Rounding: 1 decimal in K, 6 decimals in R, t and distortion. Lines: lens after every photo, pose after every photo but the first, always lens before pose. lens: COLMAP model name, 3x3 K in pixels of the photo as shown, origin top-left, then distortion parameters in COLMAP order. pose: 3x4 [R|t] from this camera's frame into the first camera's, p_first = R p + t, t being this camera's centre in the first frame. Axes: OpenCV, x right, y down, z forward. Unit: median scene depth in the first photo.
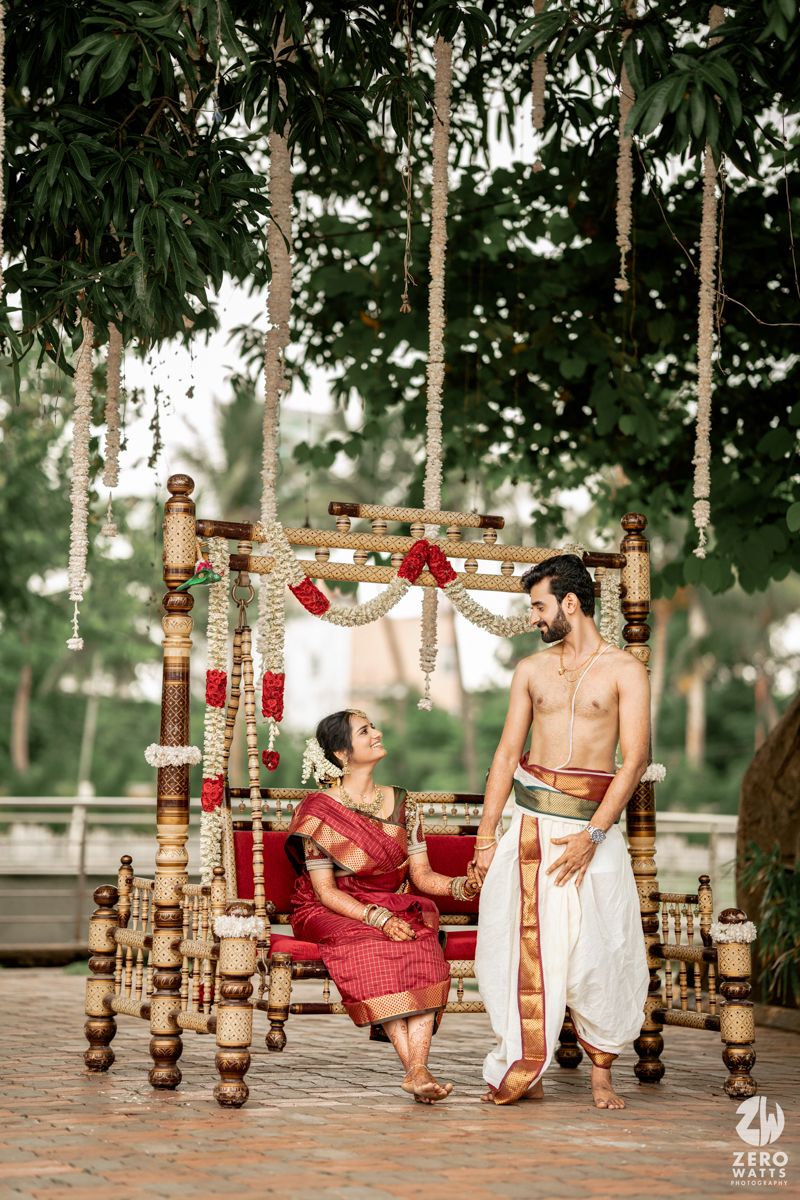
lens RADIAL K [[2917.4, 0, 407.7], [0, 2917.4, 635.5], [0, 0, 1]] dist [0.699832, 0.000000]
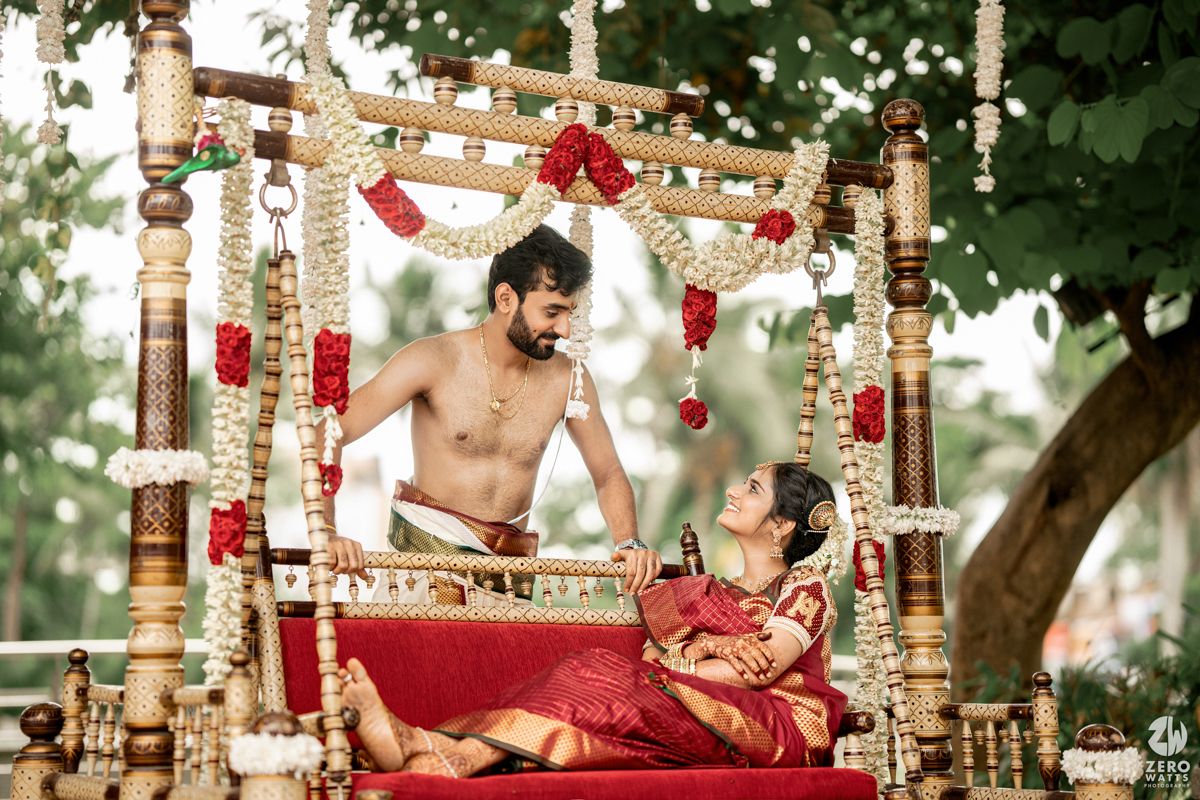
lens RADIAL K [[2917.4, 0, 612.6], [0, 2917.4, 416.8], [0, 0, 1]] dist [0.699832, 0.000000]
pose [[0.998014, -0.005507, 0.062747, -0.026652], [0.007922, 0.999234, -0.038311, 0.053057], [-0.062488, 0.038732, 0.997294, 0.403223]]
